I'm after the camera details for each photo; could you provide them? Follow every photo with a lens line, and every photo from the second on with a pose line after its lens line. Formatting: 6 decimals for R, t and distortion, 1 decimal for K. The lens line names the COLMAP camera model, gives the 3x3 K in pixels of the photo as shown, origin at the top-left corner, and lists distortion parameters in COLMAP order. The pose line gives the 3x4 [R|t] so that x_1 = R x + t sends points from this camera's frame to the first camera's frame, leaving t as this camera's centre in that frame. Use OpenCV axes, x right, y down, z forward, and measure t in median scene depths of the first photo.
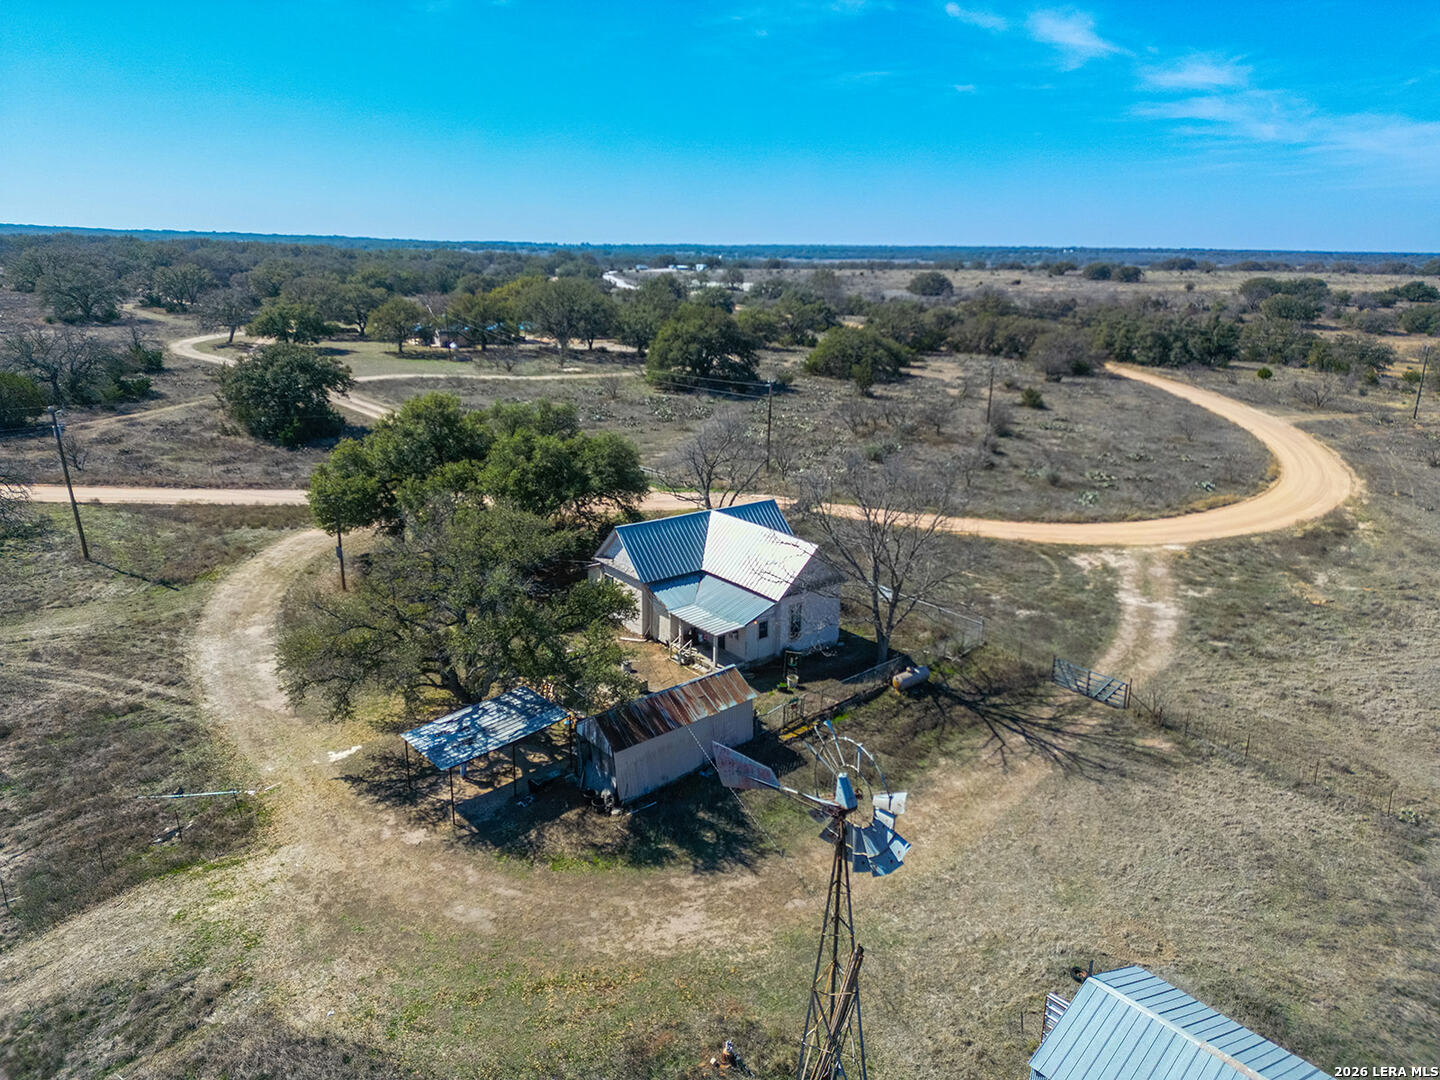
lens RADIAL K [[995.2, 0, 720.7], [0, 995.2, 521.8], [0, 0, 1]] dist [0.085119, -0.073948]
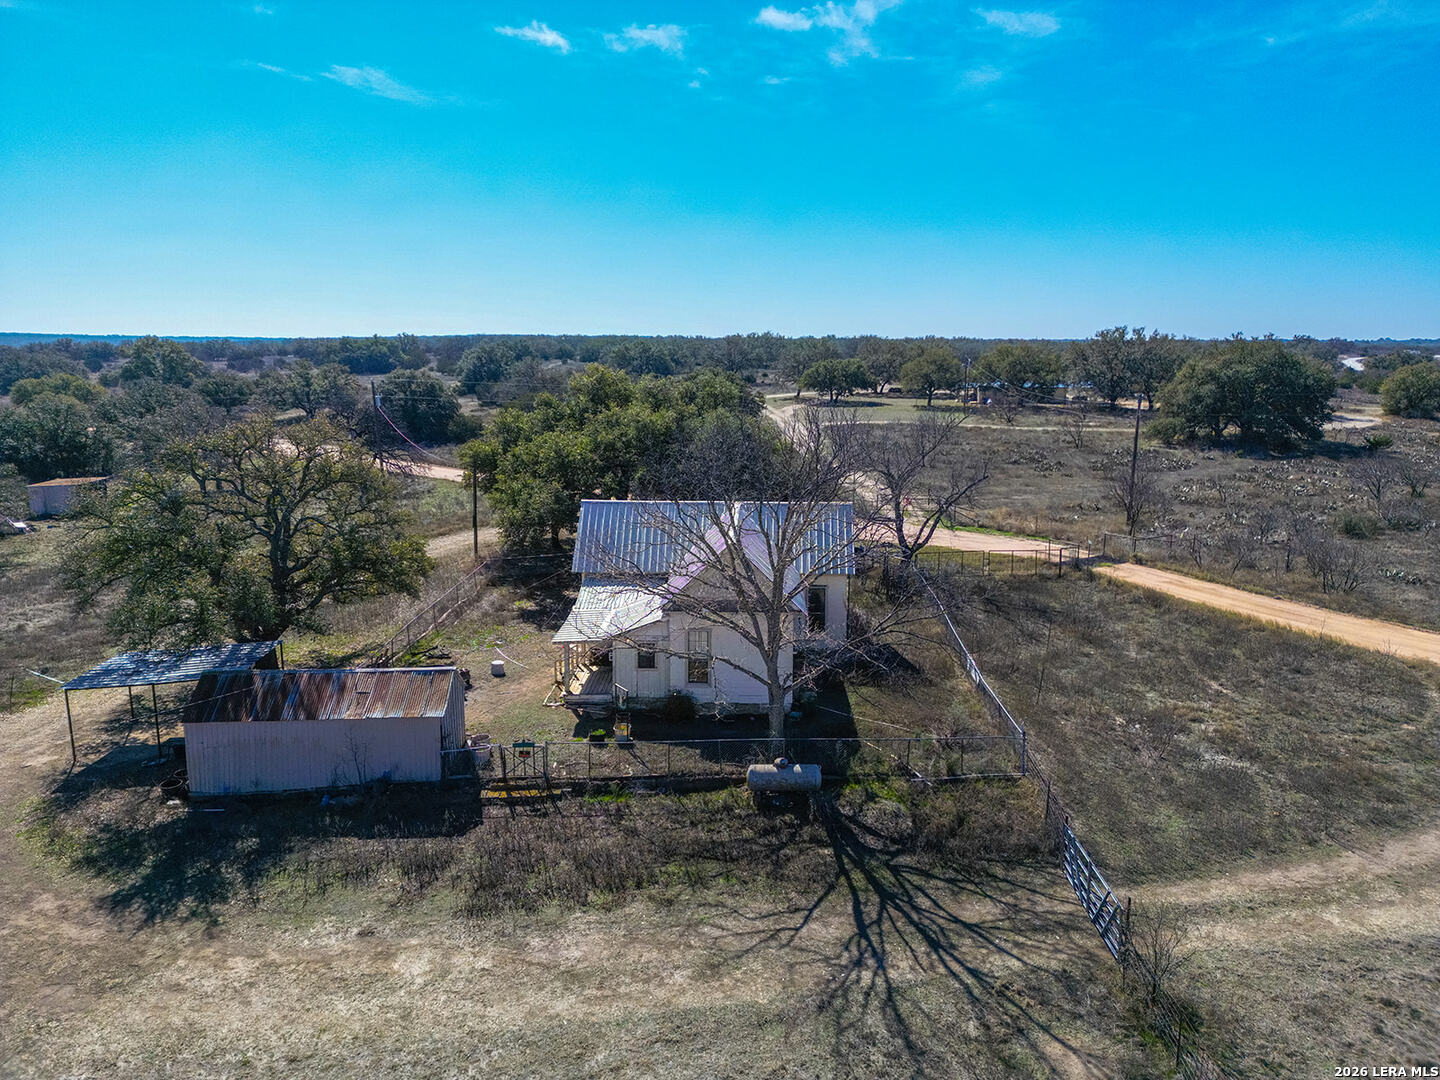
lens RADIAL K [[995.2, 0, 718.9], [0, 995.2, 537.9], [0, 0, 1]] dist [0.085119, -0.073948]
pose [[0.760866, 0.106940, -0.640037, 0.455284], [-0.160120, 0.986769, -0.025475, 0.034337], [0.628844, 0.121866, 0.767922, 0.448991]]
